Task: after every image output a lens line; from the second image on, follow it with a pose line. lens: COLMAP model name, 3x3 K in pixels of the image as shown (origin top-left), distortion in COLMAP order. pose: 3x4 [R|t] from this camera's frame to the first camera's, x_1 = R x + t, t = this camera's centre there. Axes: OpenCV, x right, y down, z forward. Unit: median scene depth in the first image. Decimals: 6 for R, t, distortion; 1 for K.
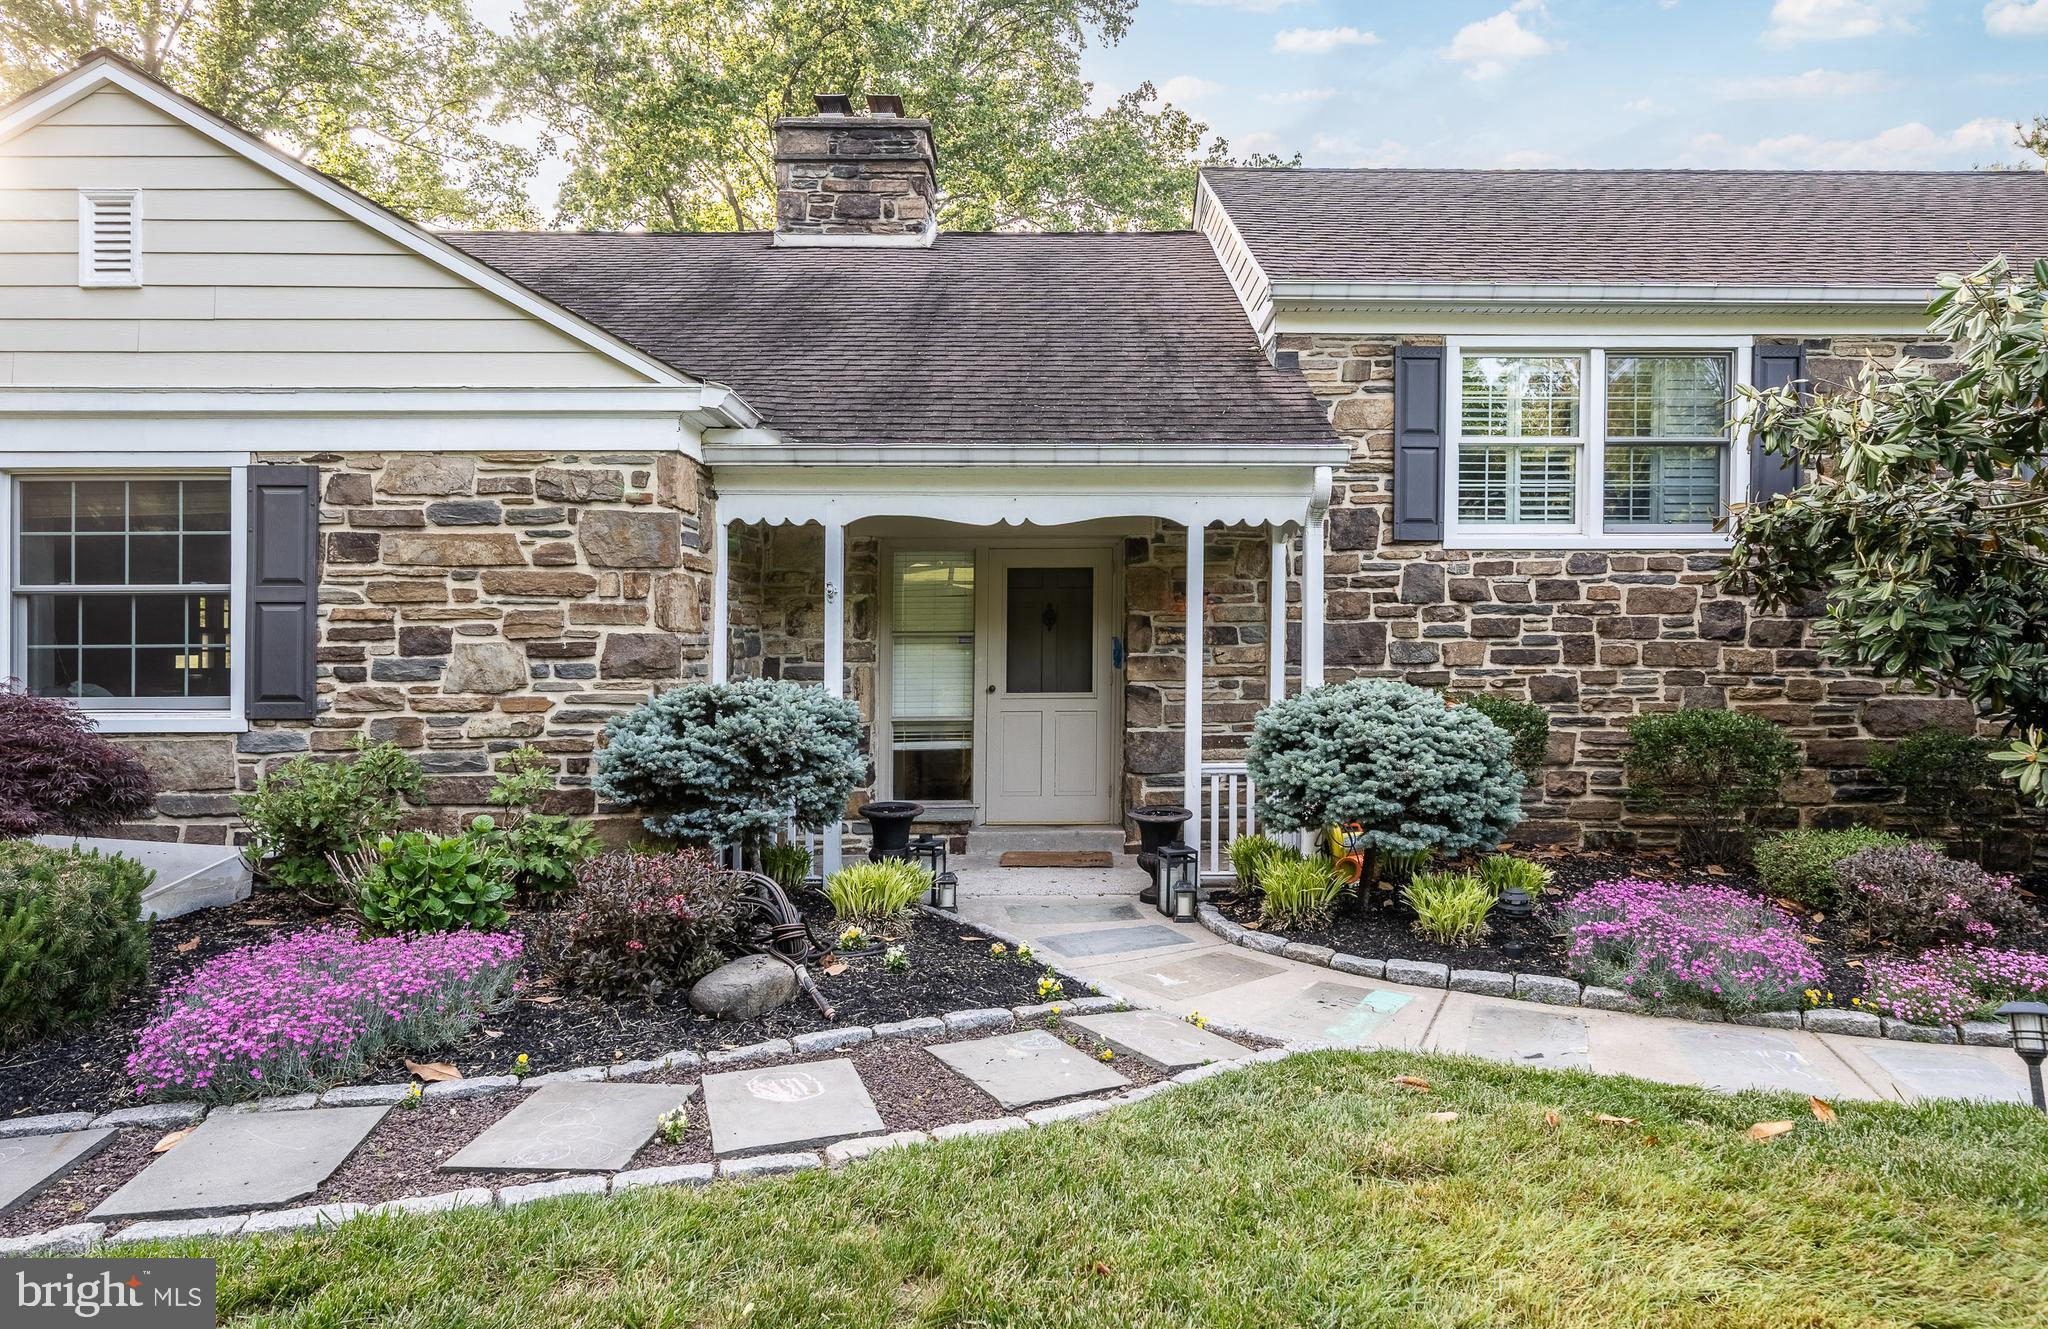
lens RADIAL K [[1159.8, 0, 1023.6], [0, 1159.8, 666.1], [0, 0, 1]] dist [0.003503, 0.000561]
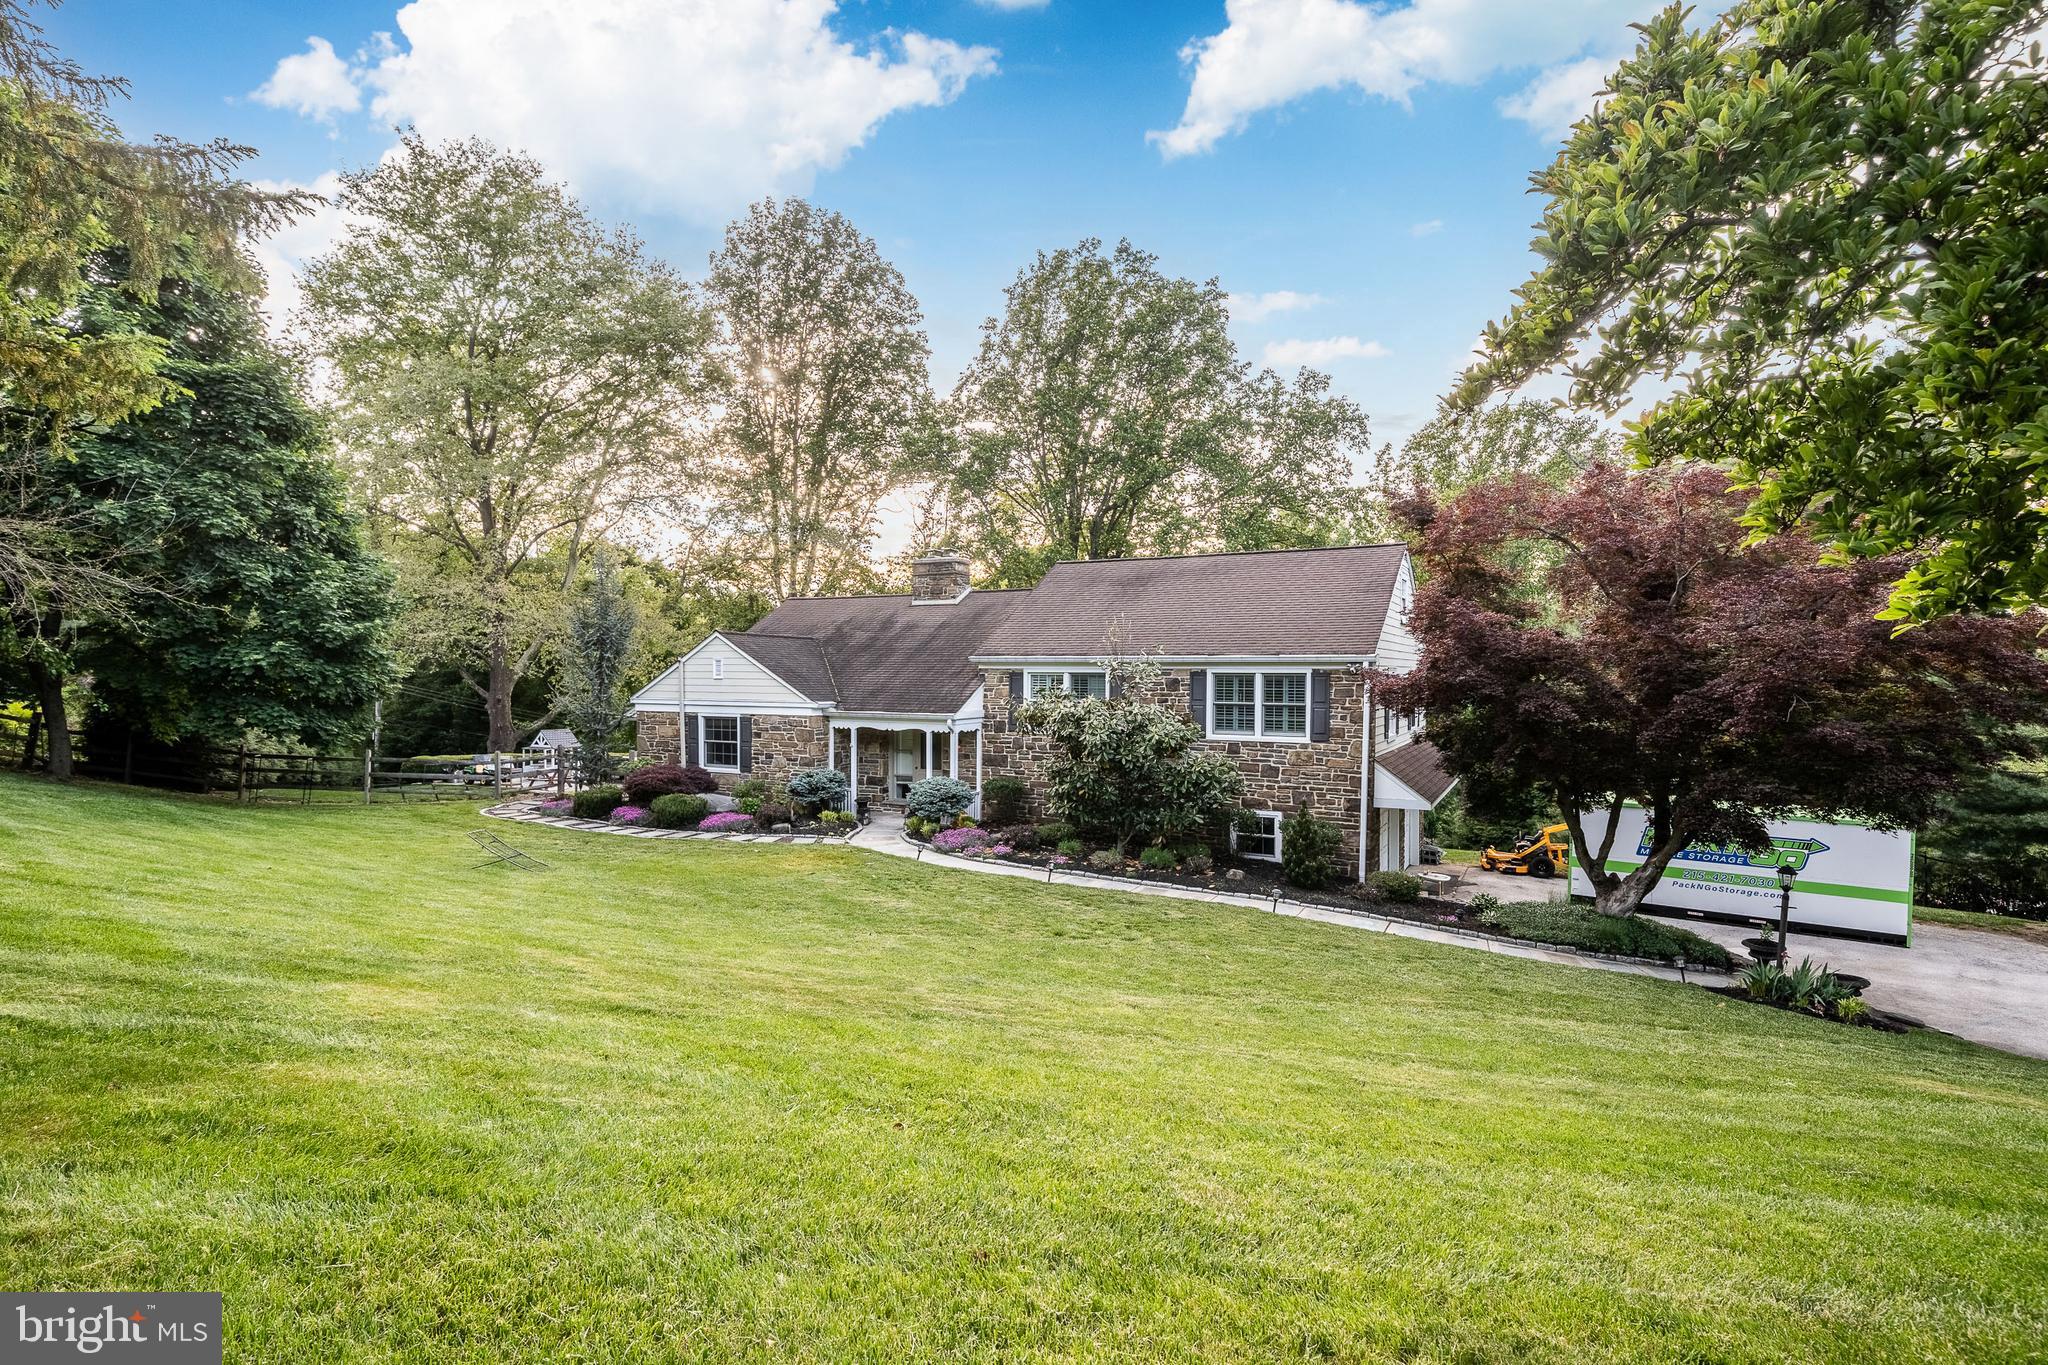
lens RADIAL K [[994.6, 0, 1022.7], [0, 994.6, 677.5], [0, 0, 1]] dist [0.000008, 0.000000]
pose [[0.882400, 0.012873, -0.470325, 2.180514], [-0.003803, 0.999788, 0.020230, -0.409546], [0.470485, -0.016062, 0.882262, -1.957952]]
